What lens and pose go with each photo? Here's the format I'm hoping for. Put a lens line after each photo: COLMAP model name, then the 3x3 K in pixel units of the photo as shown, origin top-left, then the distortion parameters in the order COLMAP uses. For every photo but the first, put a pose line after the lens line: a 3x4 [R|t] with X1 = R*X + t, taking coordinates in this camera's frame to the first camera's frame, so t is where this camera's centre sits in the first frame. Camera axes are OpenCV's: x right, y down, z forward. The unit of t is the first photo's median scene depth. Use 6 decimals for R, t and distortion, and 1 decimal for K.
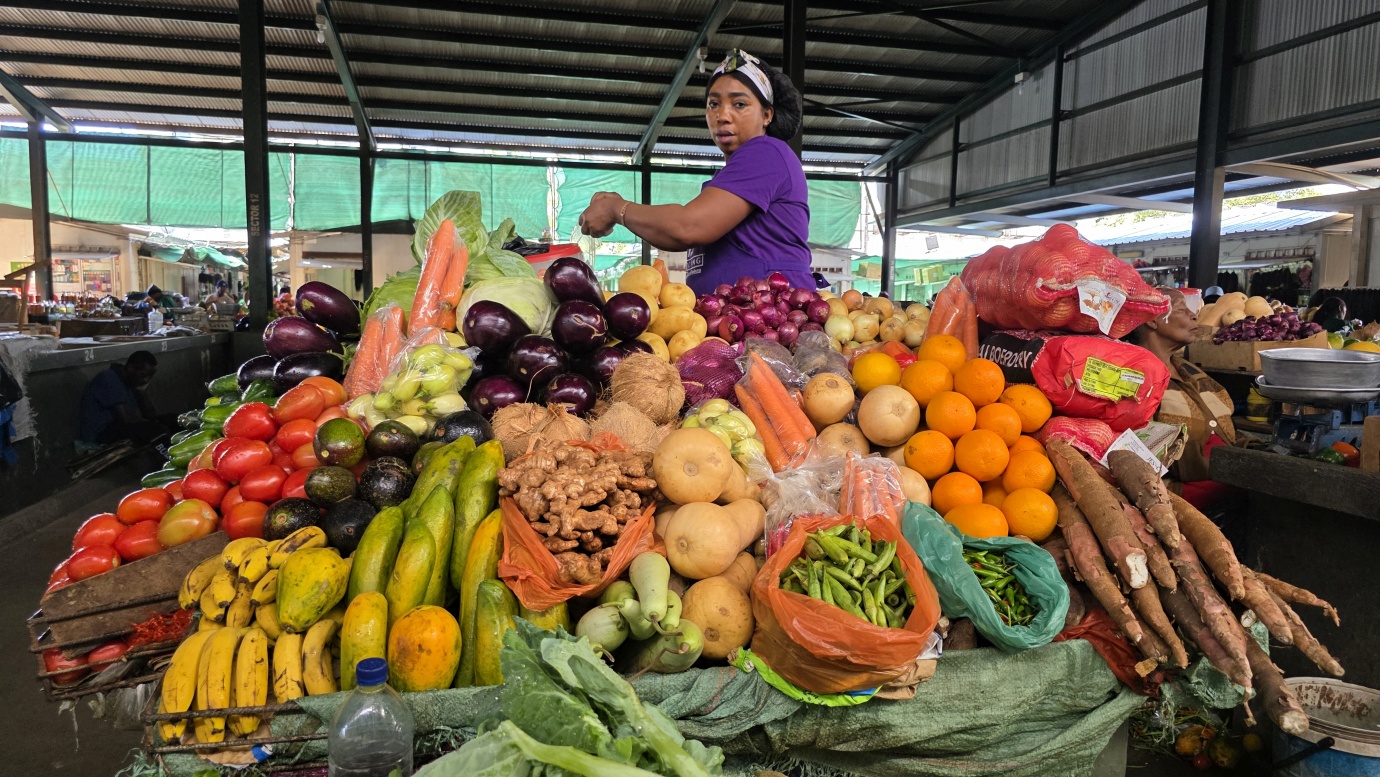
lens RADIAL K [[926.6, 0, 690.2], [0, 926.6, 390.7], [0, 0, 1]] dist [-0.001923, 0.000157]
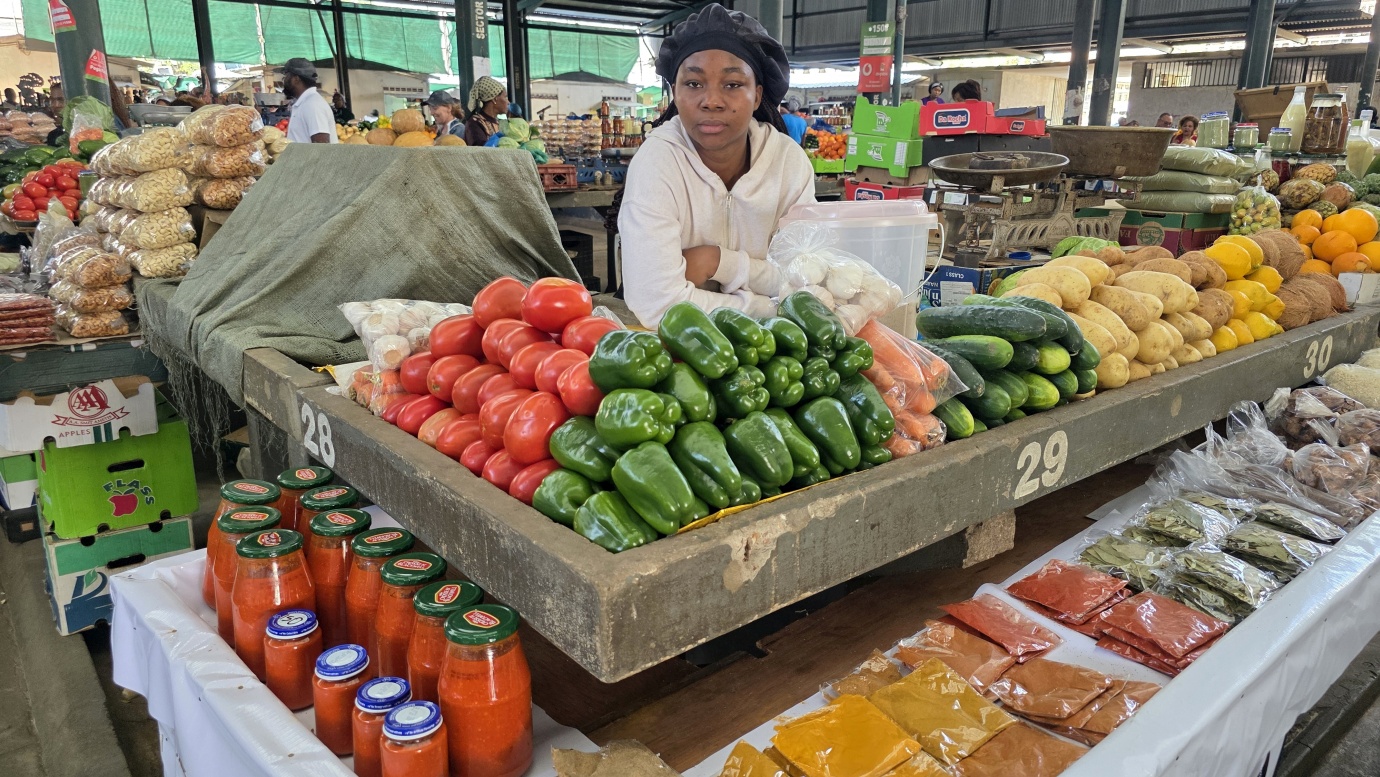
lens RADIAL K [[926.6, 0, 690.0], [0, 926.6, 390.0], [0, 0, 1]] dist [-0.001923, 0.000157]
pose [[0.897339, -0.122850, 0.423900, -0.519361], [0.041129, 0.979576, 0.196825, 0.045276], [-0.439422, -0.159184, 0.884064, -0.506815]]
